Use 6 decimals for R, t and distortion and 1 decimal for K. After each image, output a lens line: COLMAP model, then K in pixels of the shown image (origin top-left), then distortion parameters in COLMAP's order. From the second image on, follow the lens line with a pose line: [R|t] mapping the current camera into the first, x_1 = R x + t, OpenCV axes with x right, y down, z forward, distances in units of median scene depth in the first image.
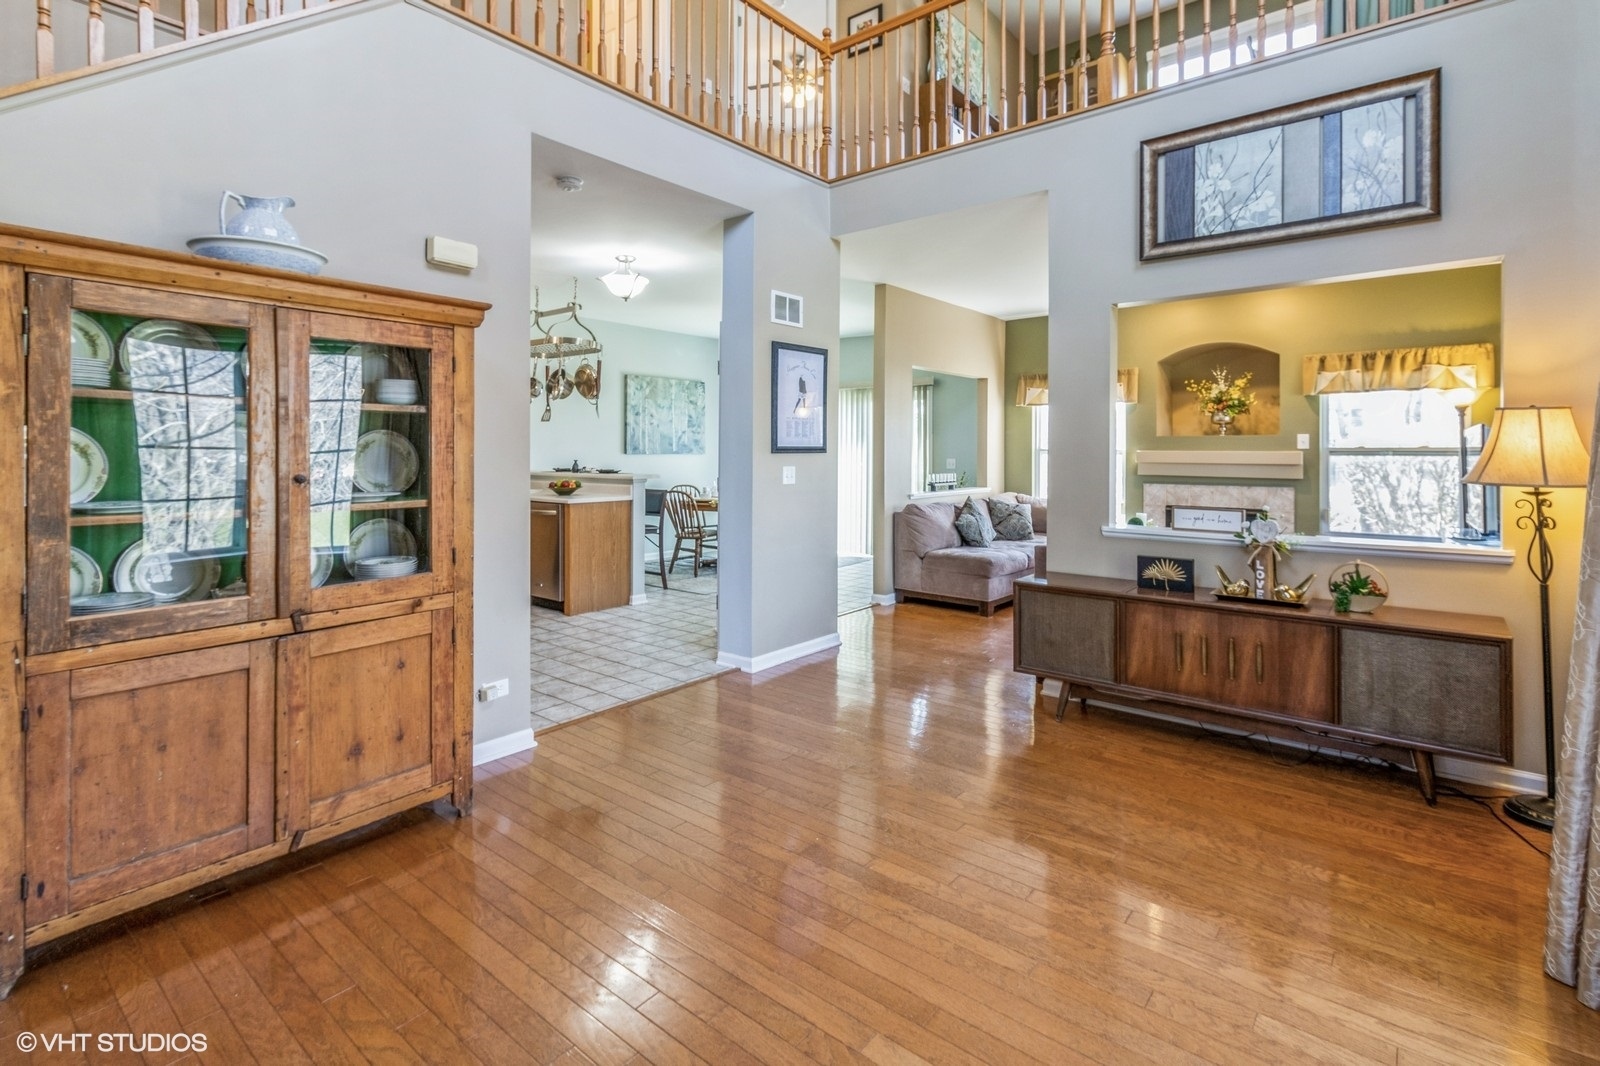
lens RADIAL K [[758.3, 0, 807.2], [0, 758.3, 457.3], [0, 0, 1]] dist [0.004554, -0.000791]
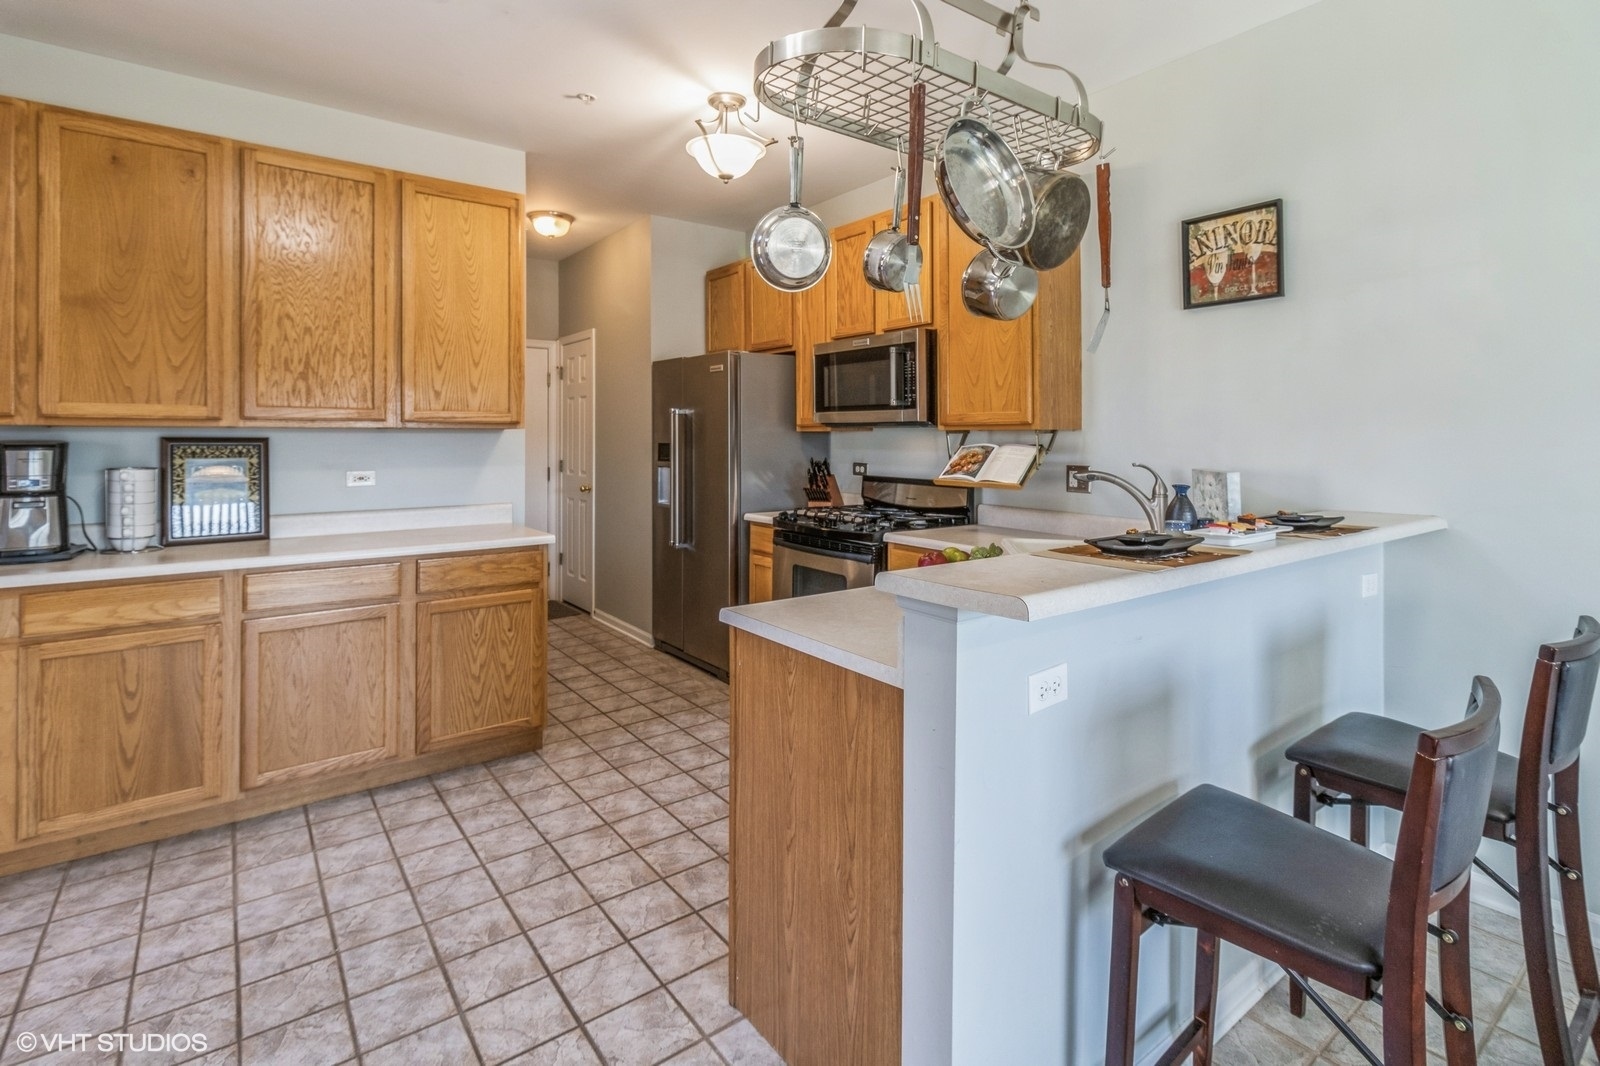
lens RADIAL K [[758.3, 0, 799.8], [0, 758.3, 430.5], [0, 0, 1]] dist [0.004554, -0.000791]
pose [[-0.247559, -0.014260, -0.968768, -0.028983], [-0.011469, 0.999865, -0.011786, -0.013515], [0.968805, 0.008193, -0.247689, 1.228945]]
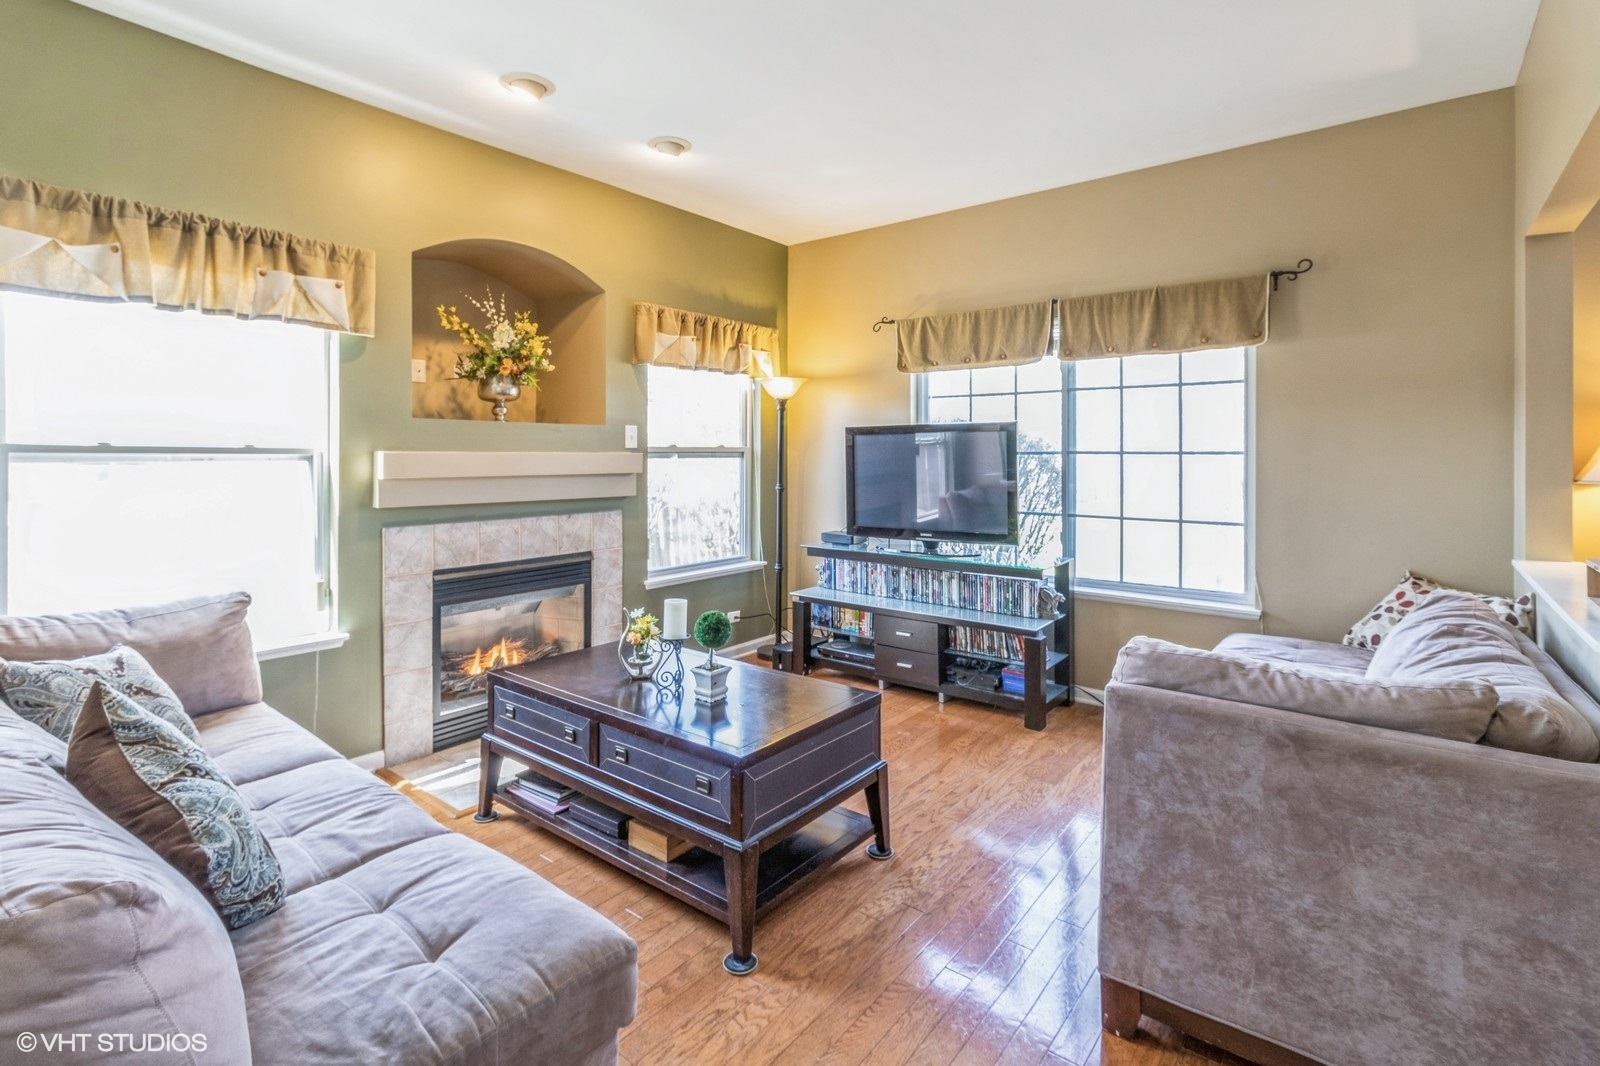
lens RADIAL K [[758.3, 0, 789.1], [0, 758.3, 461.2], [0, 0, 1]] dist [0.004554, -0.000791]
pose [[0.001615, -0.016887, 0.999856, 0.019115], [0.003384, 0.999852, 0.016881, -0.013325], [-0.999993, 0.003356, 0.001672, 1.079740]]
